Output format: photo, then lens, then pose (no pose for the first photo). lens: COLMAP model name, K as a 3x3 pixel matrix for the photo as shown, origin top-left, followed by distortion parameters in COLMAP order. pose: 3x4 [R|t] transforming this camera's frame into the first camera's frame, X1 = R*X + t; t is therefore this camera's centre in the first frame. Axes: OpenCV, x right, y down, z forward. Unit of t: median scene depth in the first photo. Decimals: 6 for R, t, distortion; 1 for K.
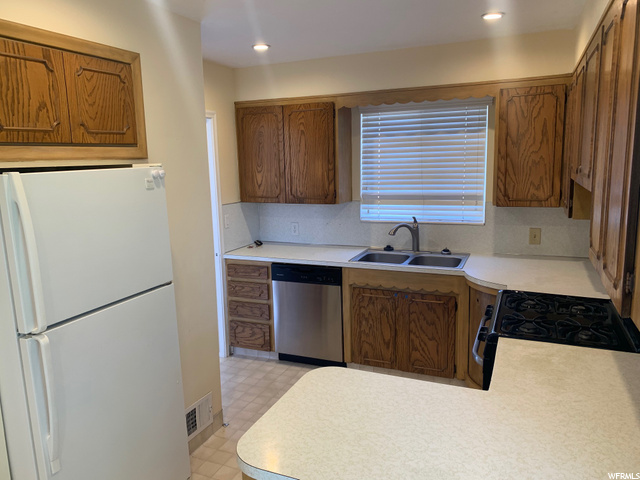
lens RADIAL K [[484.7, 0, 318.4], [0, 484.7, 239.2], [0, 0, 1]] dist [0.015184, -0.026850]
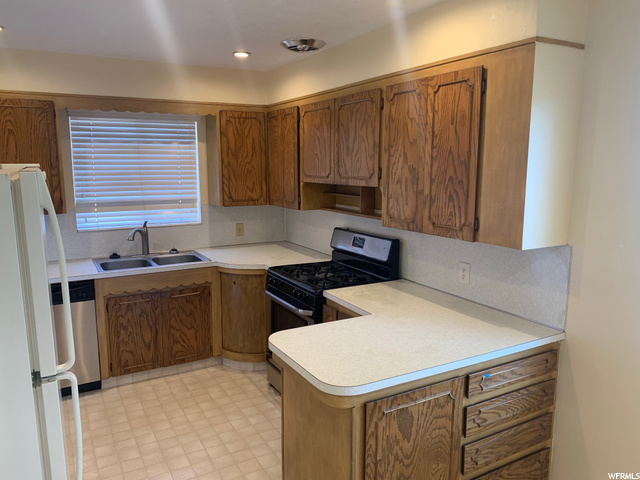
lens RADIAL K [[484.7, 0, 321.0], [0, 484.7, 241.4], [0, 0, 1]] dist [0.015184, -0.026850]
pose [[0.588881, -0.102741, 0.801663, -0.435013], [0.117356, 0.992245, 0.040959, -0.001954], [-0.799654, 0.069960, 0.596371, 0.081276]]
